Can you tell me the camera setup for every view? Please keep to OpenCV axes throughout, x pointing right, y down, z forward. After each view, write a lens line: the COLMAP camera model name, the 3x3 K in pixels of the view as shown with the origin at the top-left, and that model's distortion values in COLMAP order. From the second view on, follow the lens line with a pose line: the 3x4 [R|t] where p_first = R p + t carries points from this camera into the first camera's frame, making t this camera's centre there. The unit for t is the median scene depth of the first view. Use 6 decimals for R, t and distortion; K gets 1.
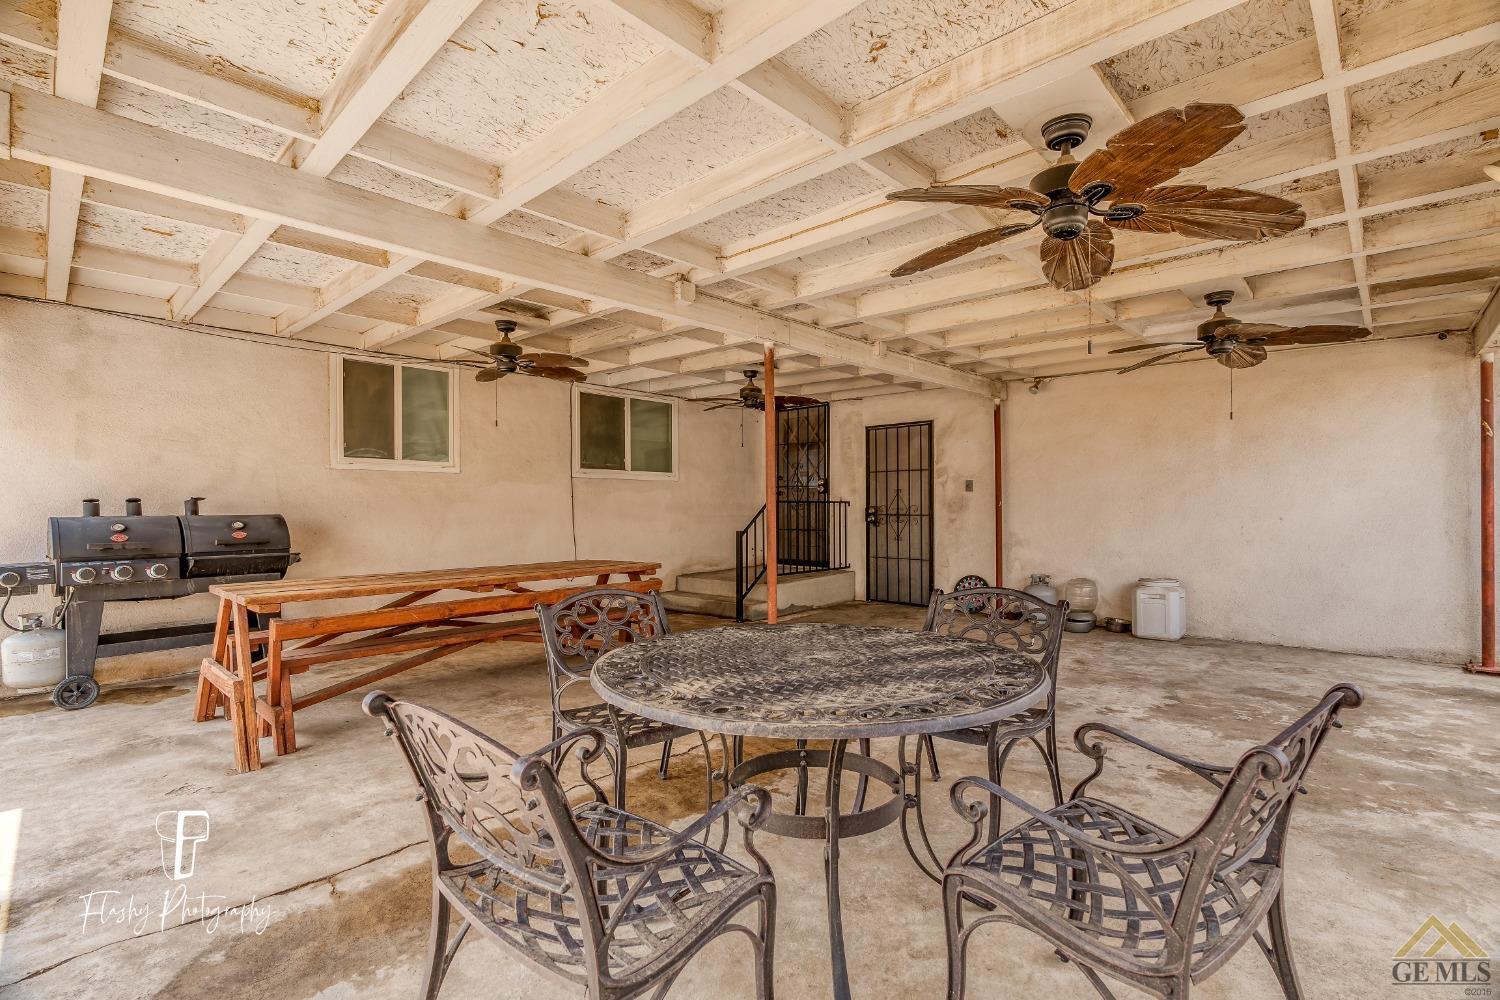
lens RADIAL K [[678.7, 0, 727.8], [0, 678.7, 506.4], [0, 0, 1]] dist [-0.011519, 0.003723]
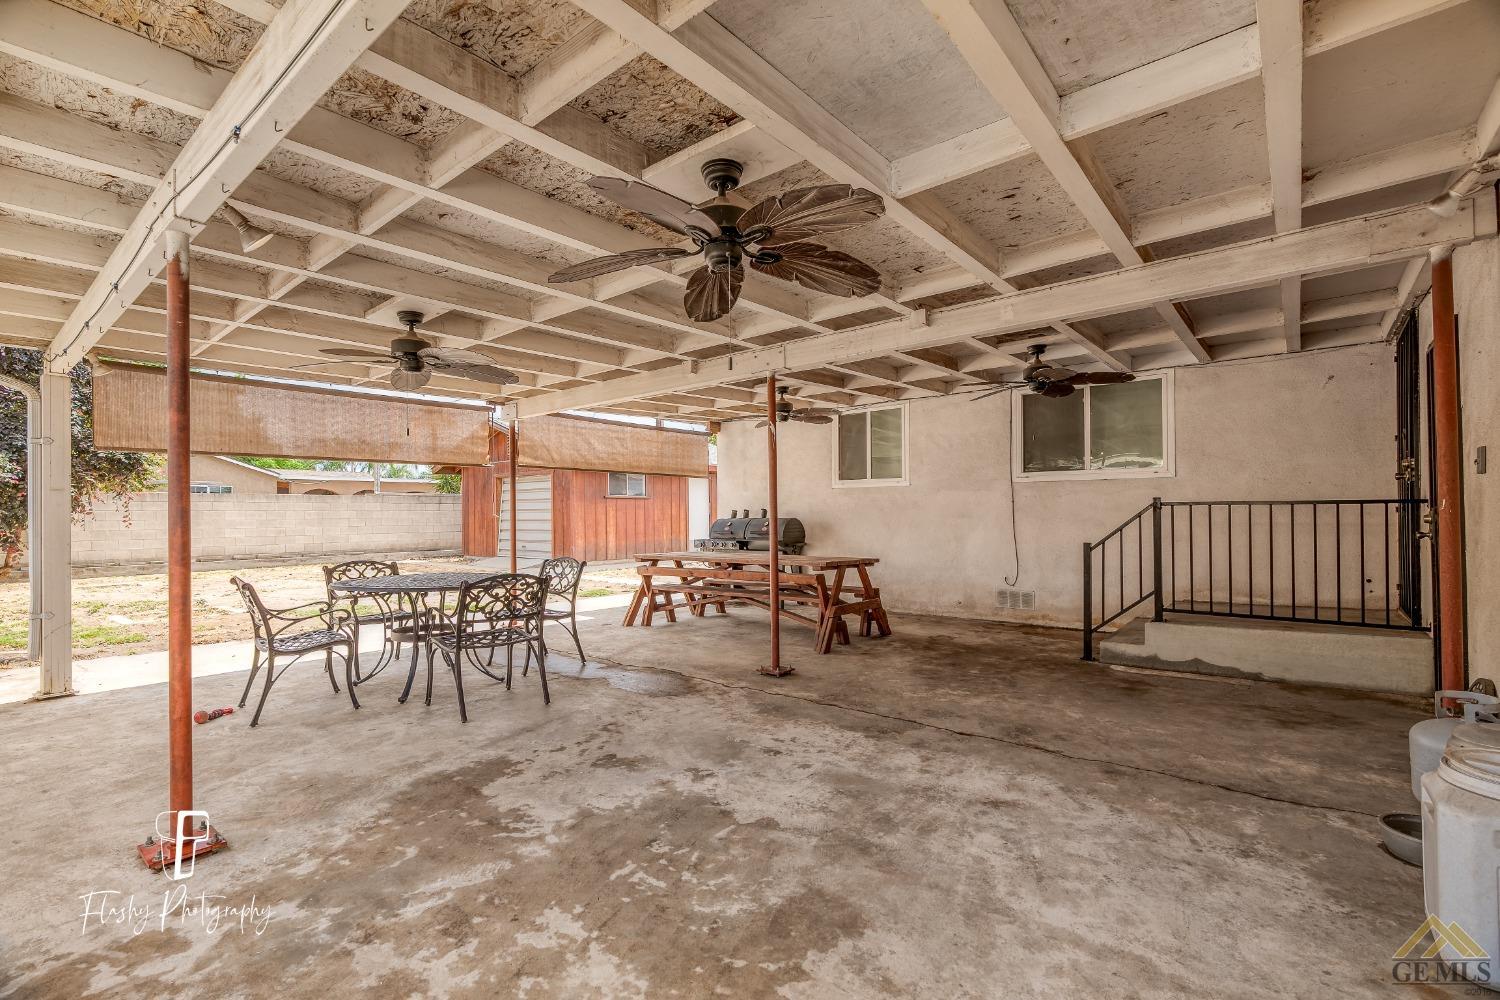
lens RADIAL K [[678.7, 0, 759.3], [0, 678.7, 503.3], [0, 0, 1]] dist [-0.011519, 0.003723]
pose [[0.096032, -0.012994, -0.995293, 0.787019], [0.010332, 0.999874, -0.012057, -0.004017], [0.995325, -0.009125, 0.096154, 0.572047]]
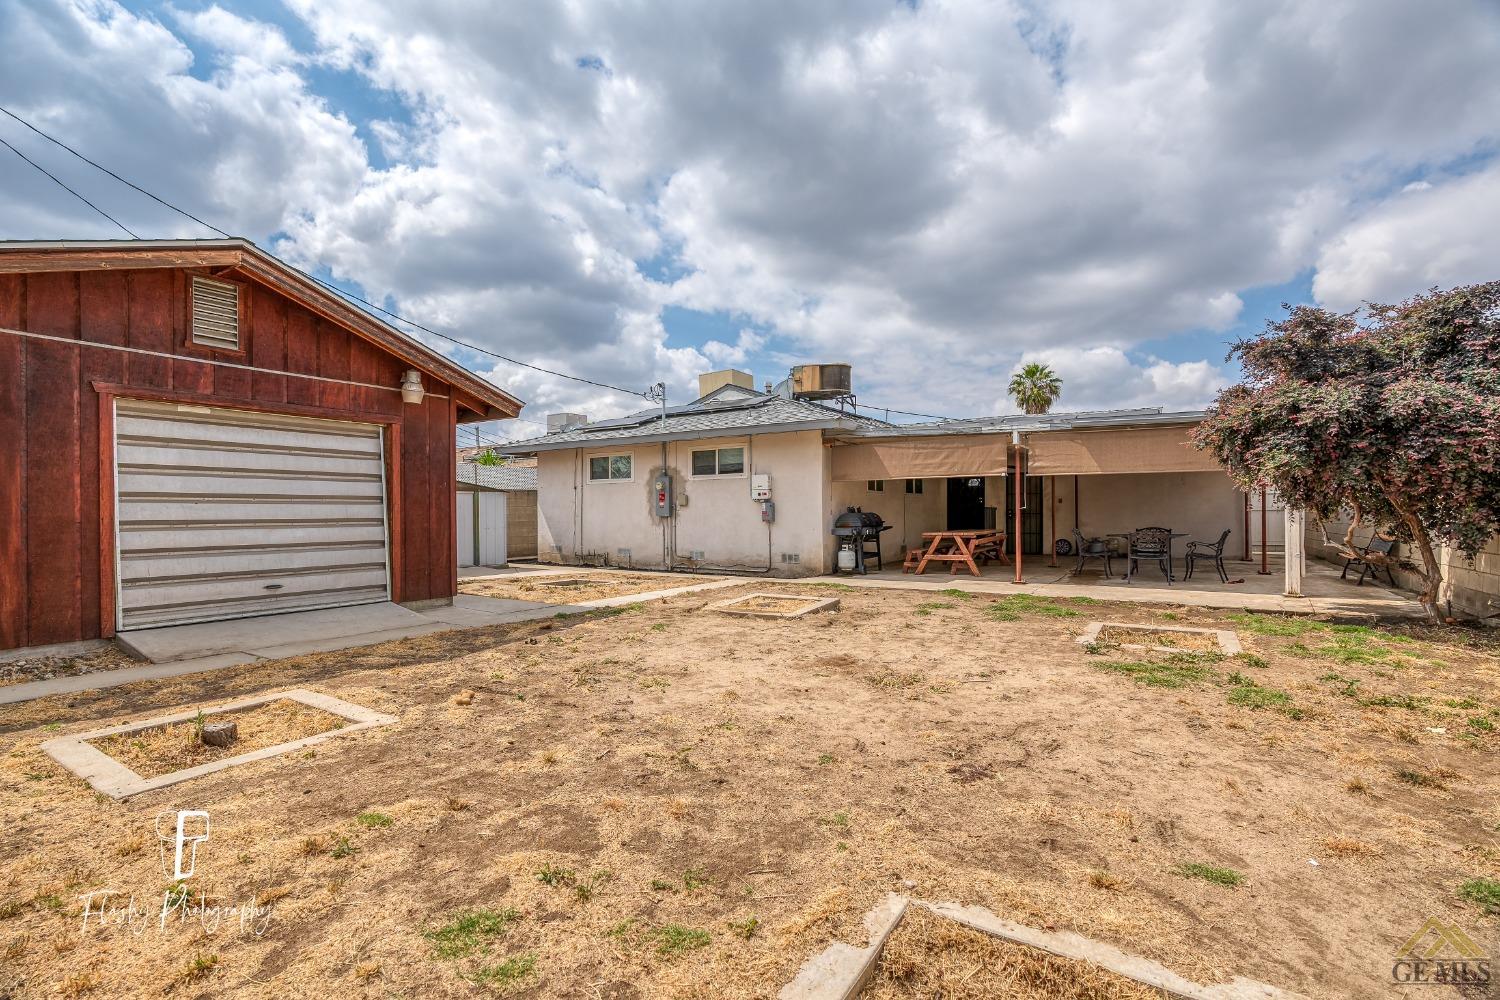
lens RADIAL K [[678.7, 0, 748.8], [0, 678.7, 503.3], [0, 0, 1]] dist [-0.011519, 0.003723]
pose [[0.979600, 0.001683, 0.200952, -1.351460], [0.000587, 0.999937, -0.011235, 0.003839], [-0.200958, 0.011124, 0.979537, -1.231022]]
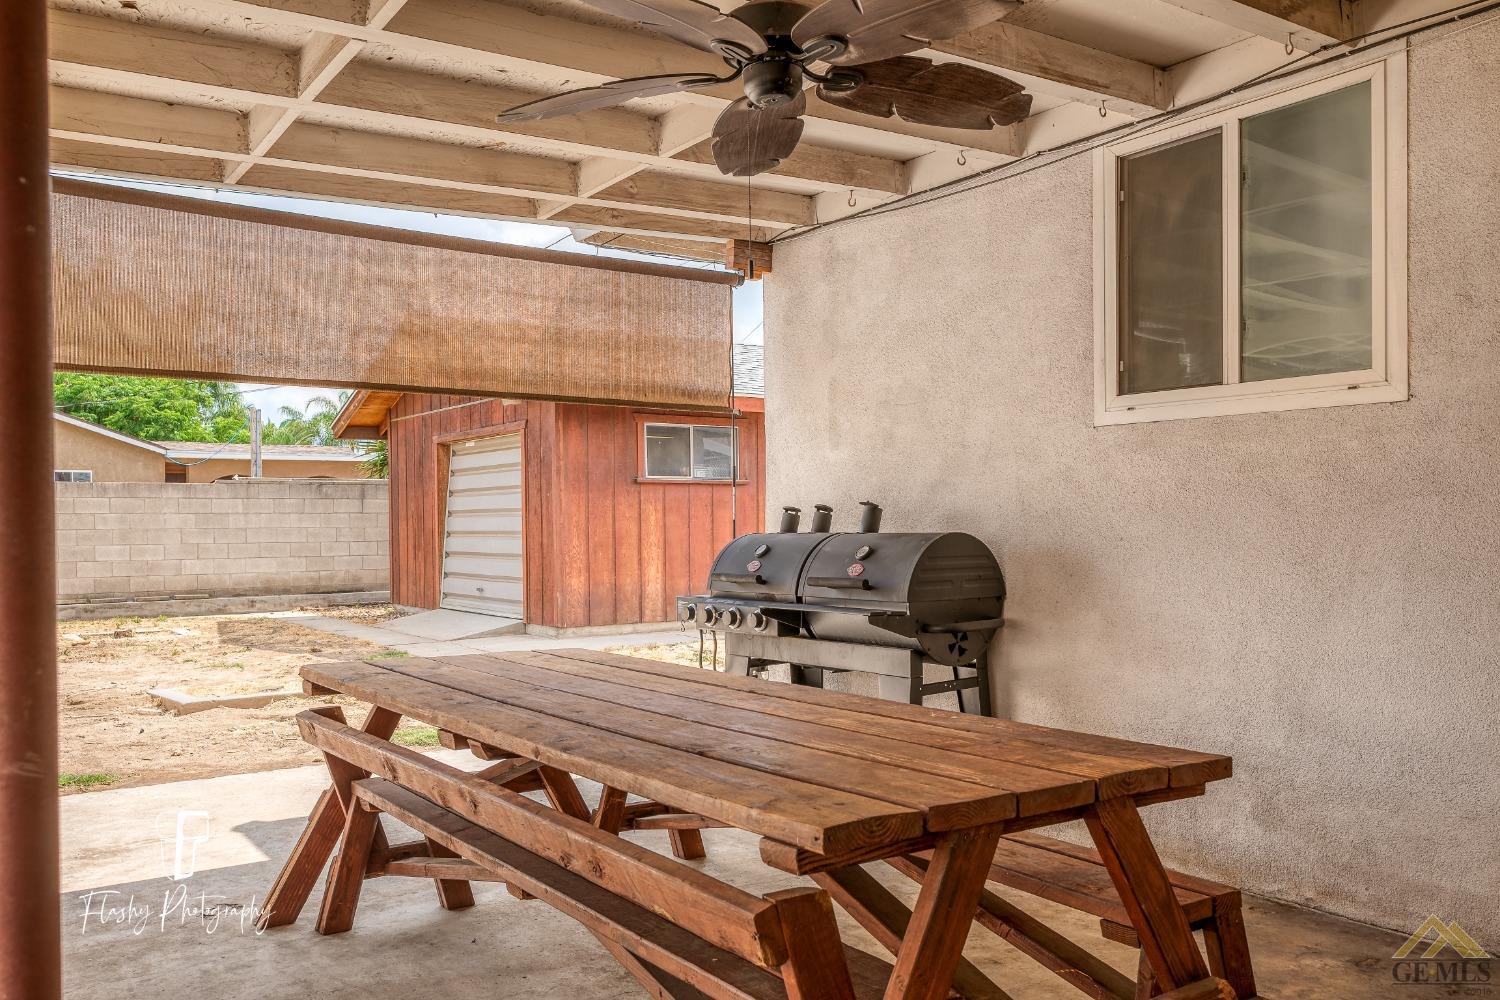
lens RADIAL K [[1212.9, 0, 744.8], [0, 1212.9, 522.6], [0, 0, 1]] dist [-0.002051, -0.000681]
pose [[-0.174594, 0.005698, -0.984624, 0.171490], [0.011686, 0.999925, 0.003714, -0.000564], [0.984571, -0.010858, -0.174647, 0.766325]]
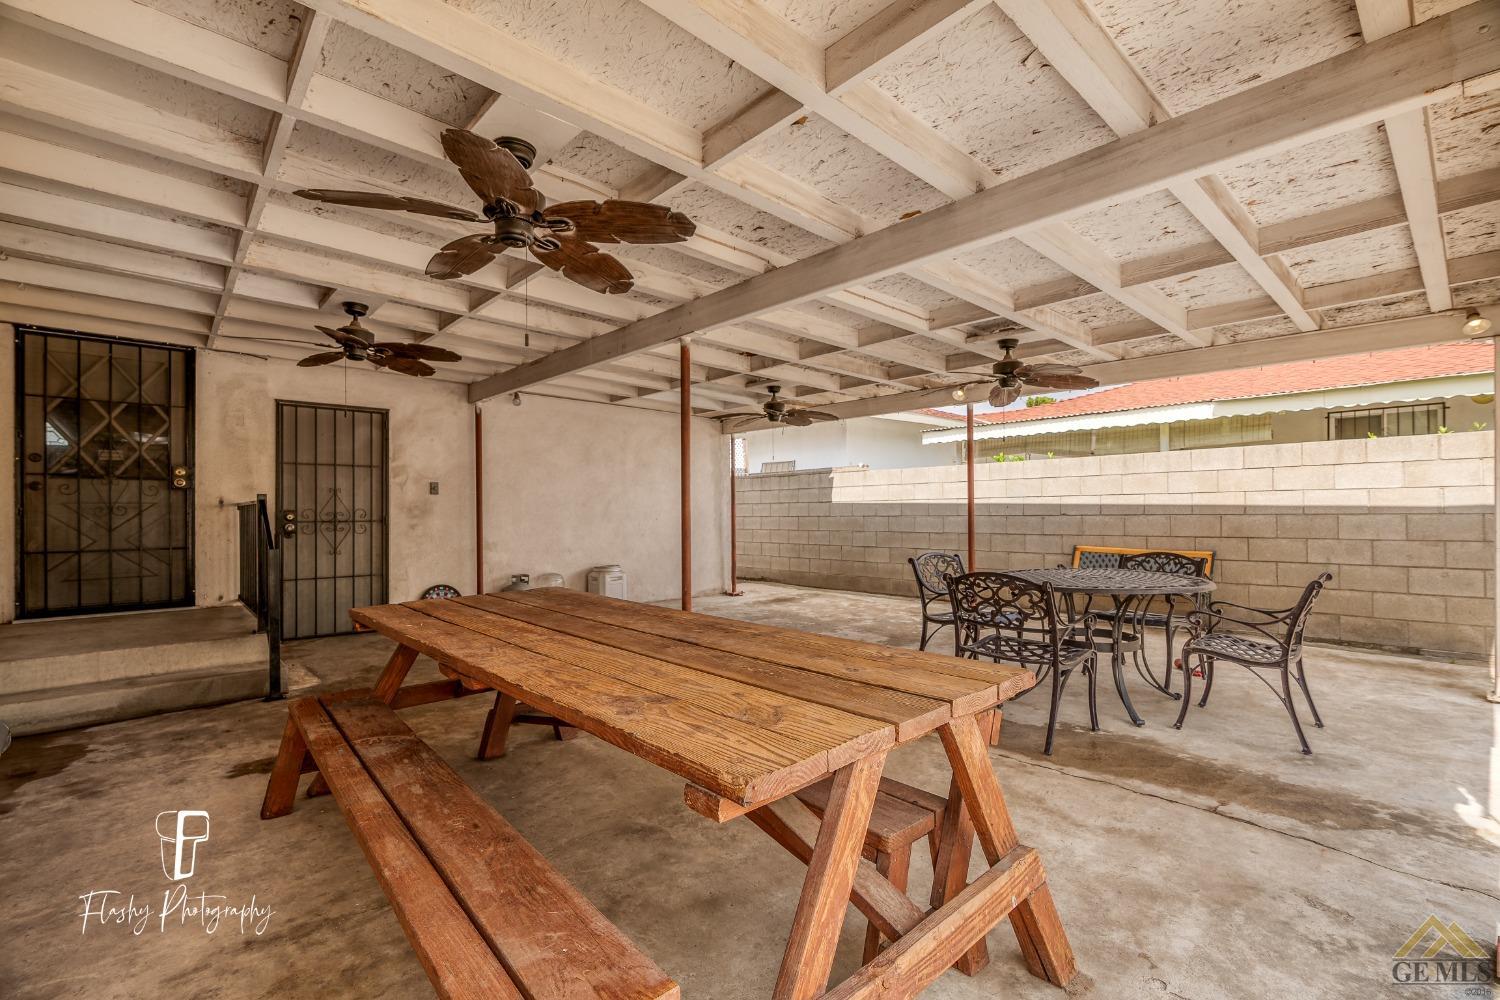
lens RADIAL K [[678.7, 0, 757.0], [0, 678.7, 506.0], [0, 0, 1]] dist [-0.011519, 0.003723]
pose [[0.059581, 0.008904, 0.998184, -0.597163], [0.001464, 0.999958, -0.009007, 0.002725], [-0.998222, 0.001998, 0.059565, 0.560789]]
